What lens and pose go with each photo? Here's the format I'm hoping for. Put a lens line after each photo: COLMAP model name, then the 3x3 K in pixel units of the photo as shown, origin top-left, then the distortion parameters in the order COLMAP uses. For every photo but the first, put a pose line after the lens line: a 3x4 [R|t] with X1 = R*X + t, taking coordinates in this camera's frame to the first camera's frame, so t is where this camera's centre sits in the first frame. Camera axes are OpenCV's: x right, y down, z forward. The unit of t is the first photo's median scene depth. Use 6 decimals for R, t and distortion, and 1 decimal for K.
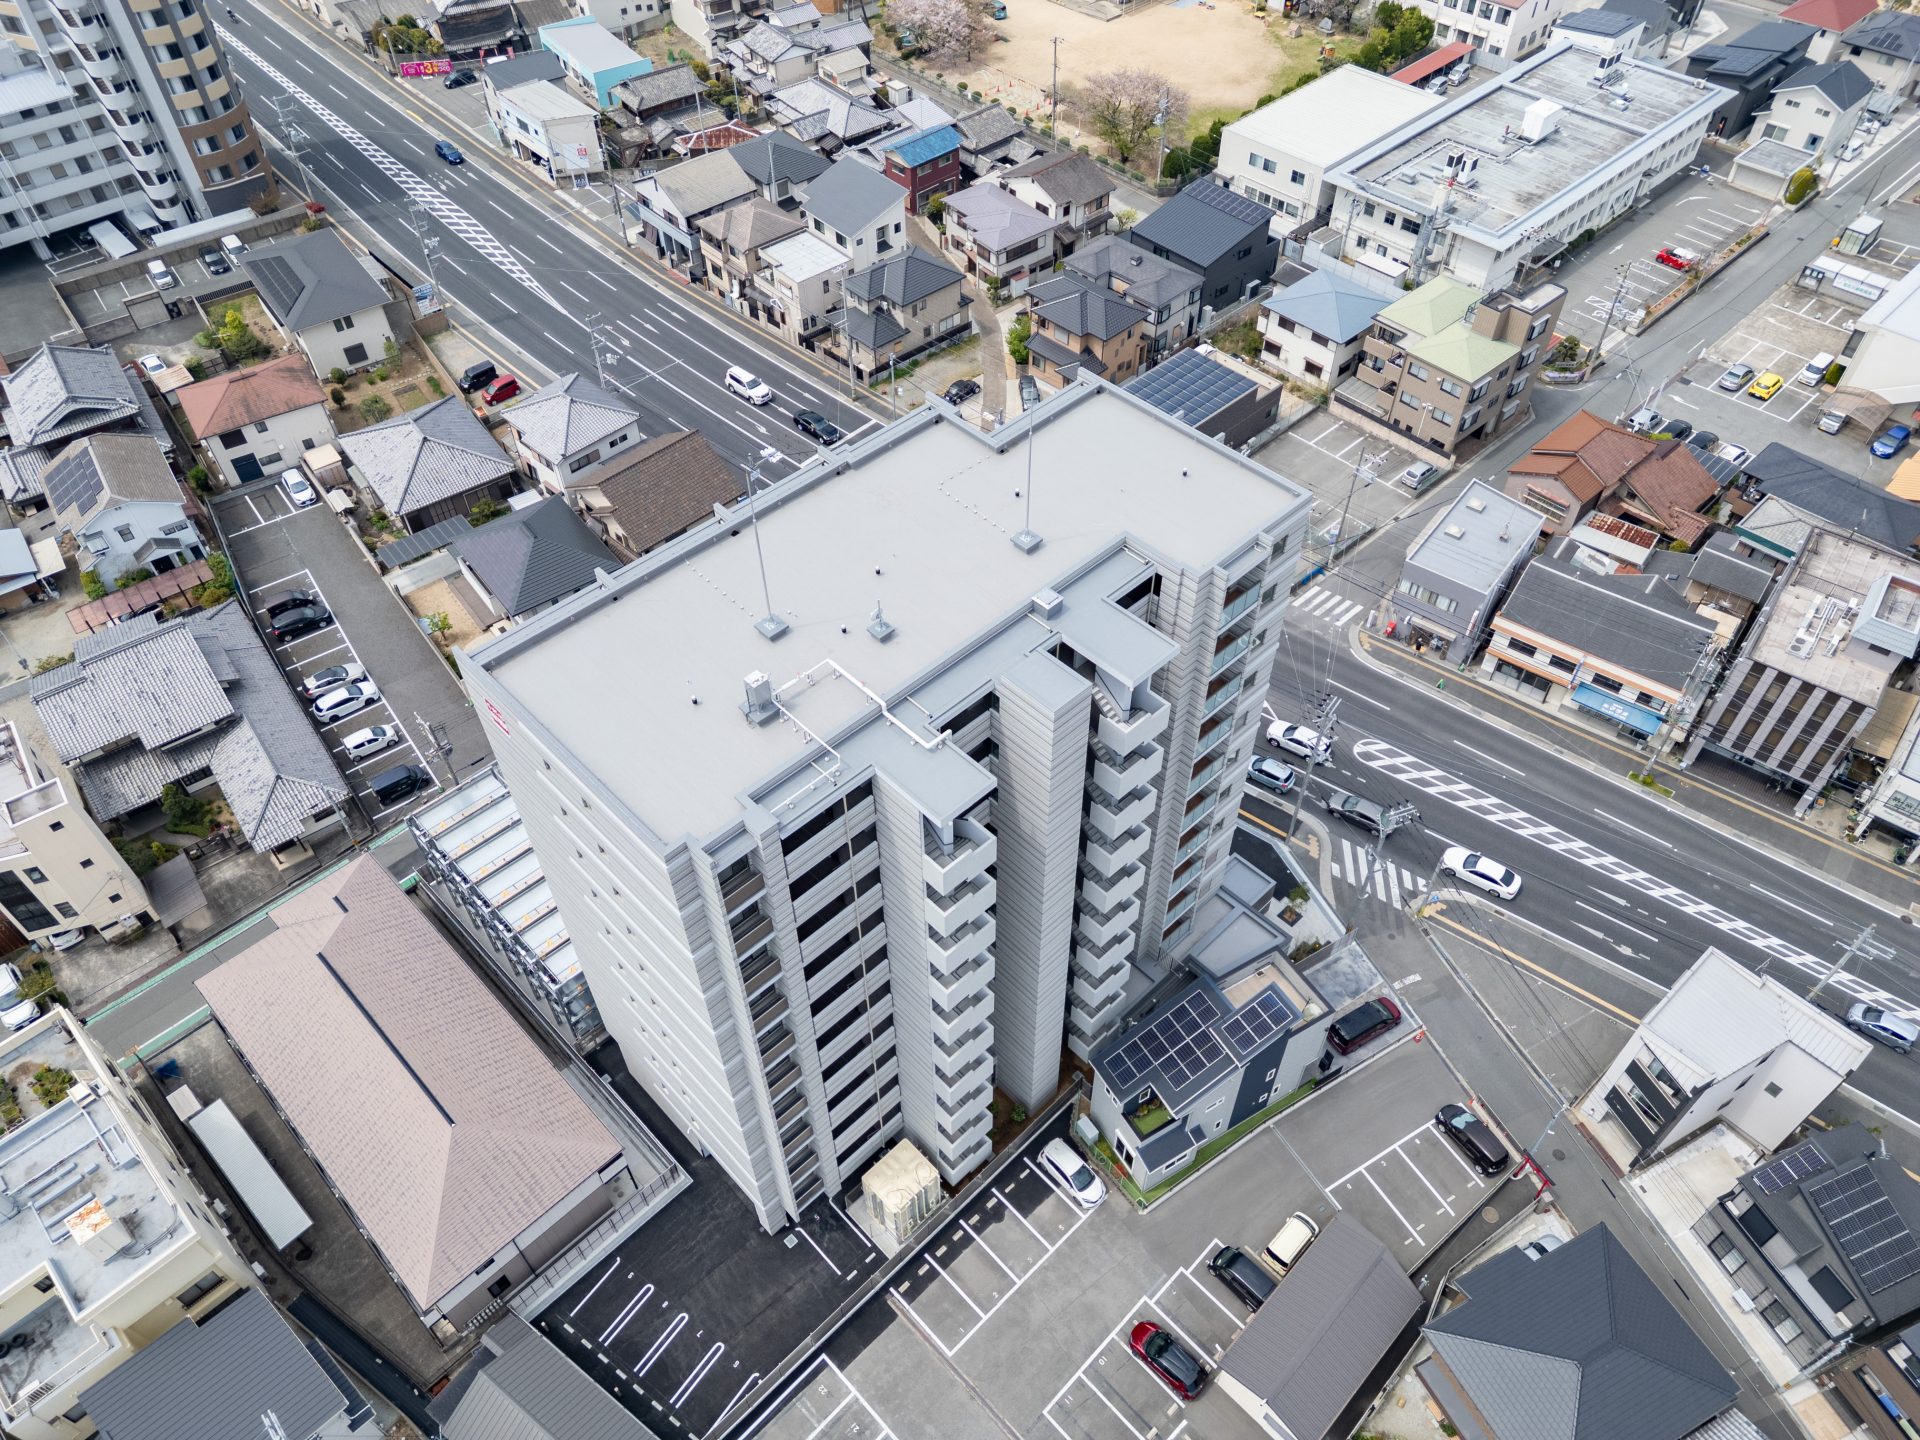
lens RADIAL K [[1348.4, 0, 960.0], [0, 1348.4, 720.0], [0, 0, 1]] dist [0.078263, -0.075864]
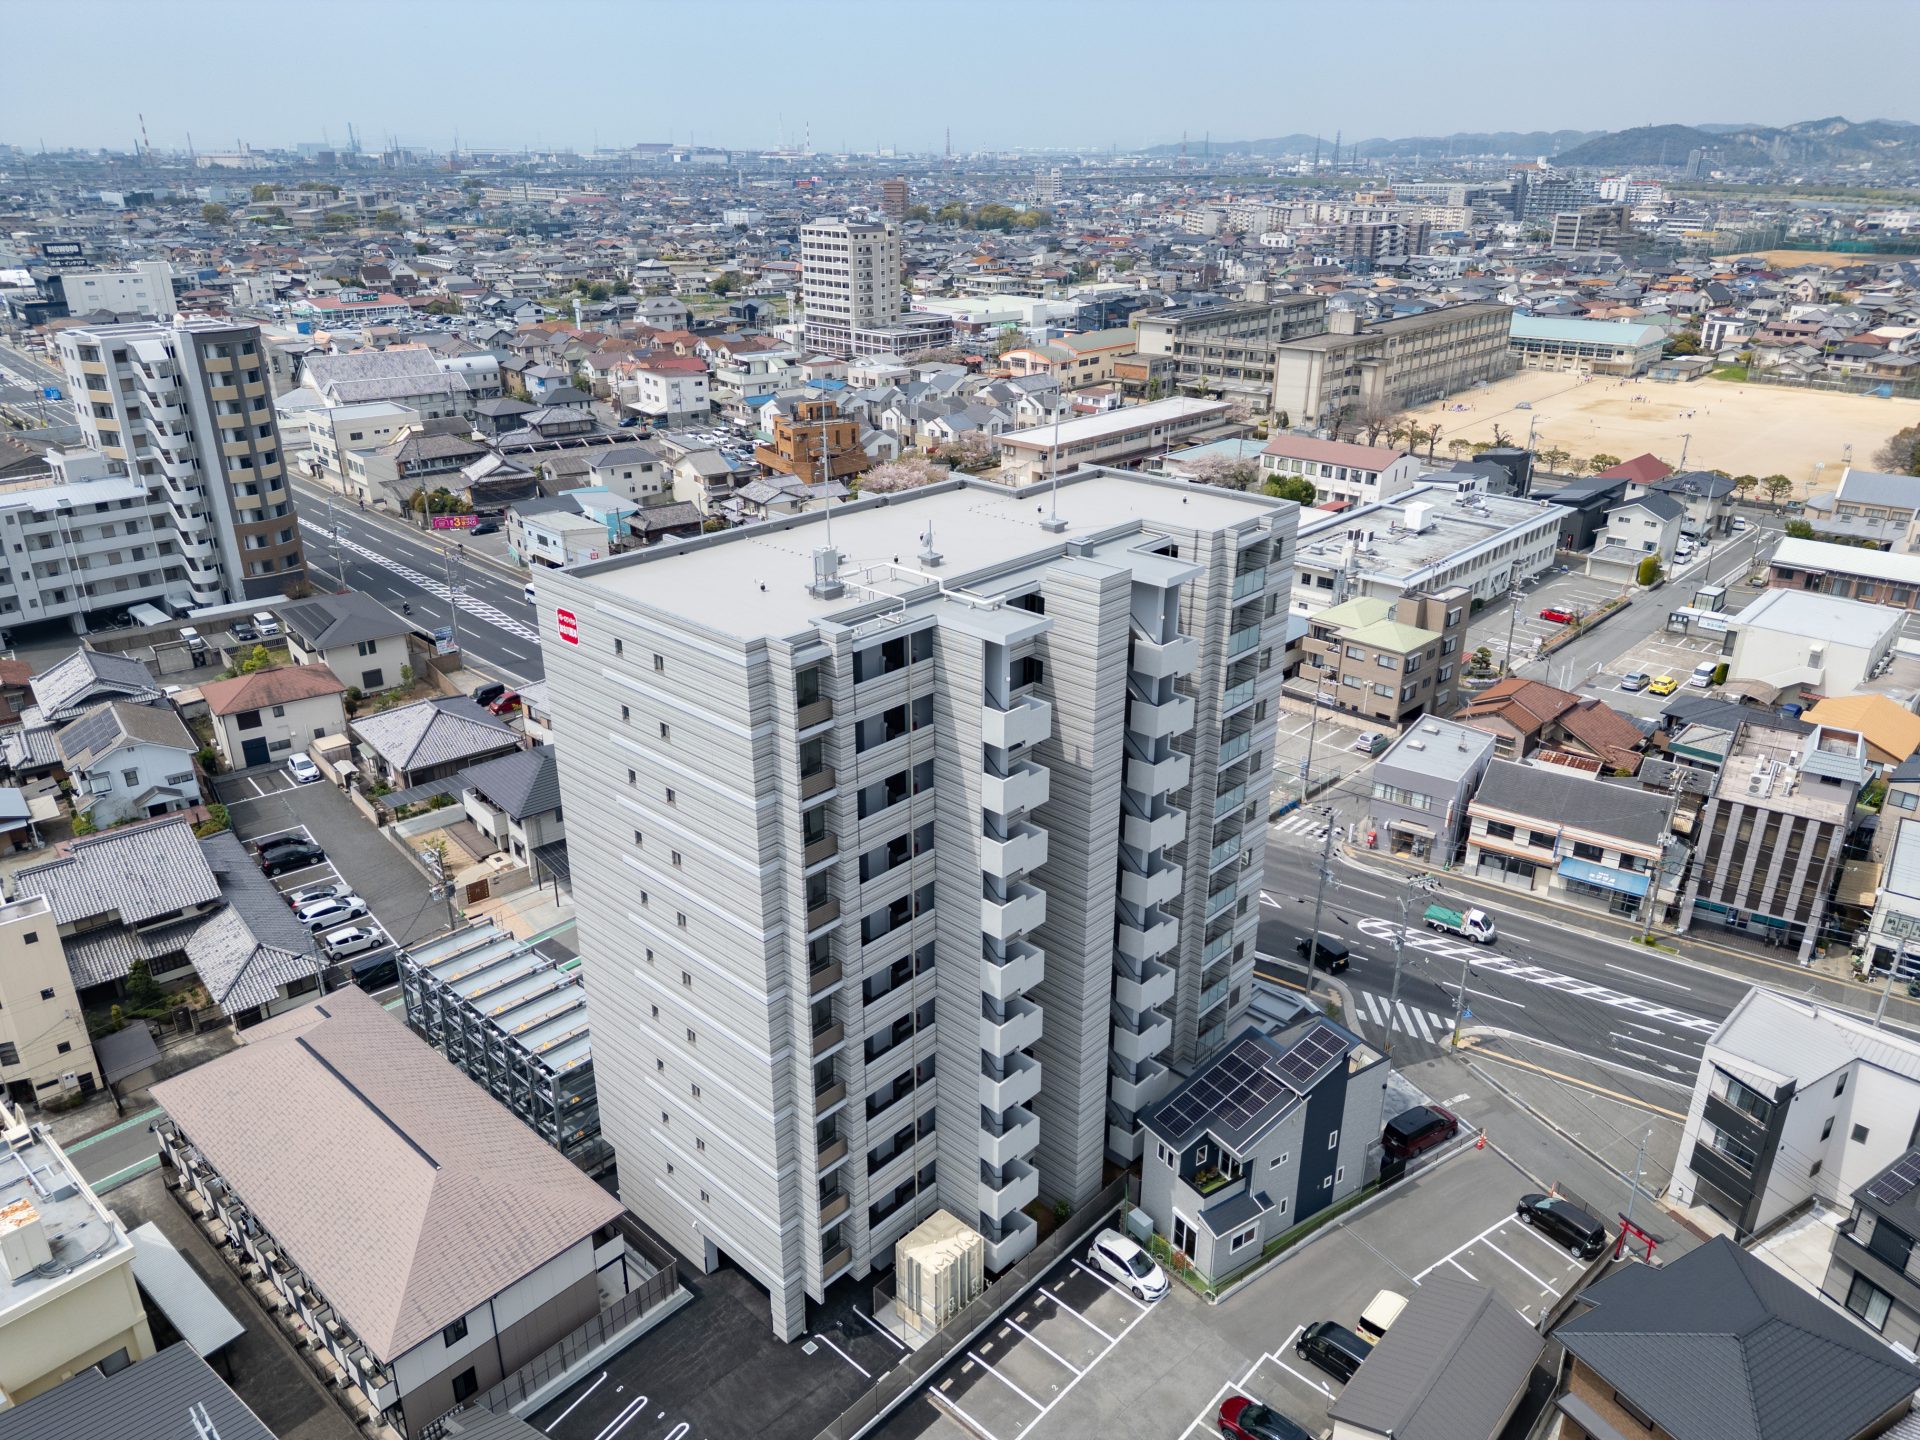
lens RADIAL K [[1348.4, 0, 960.0], [0, 1348.4, 720.0], [0, 0, 1]] dist [0.078263, -0.075864]
pose [[0.998500, -0.009930, 0.053850, -0.054528], [0.031807, 0.905682, -0.422763, 0.294534], [-0.044573, 0.423841, 0.904639, 0.040708]]
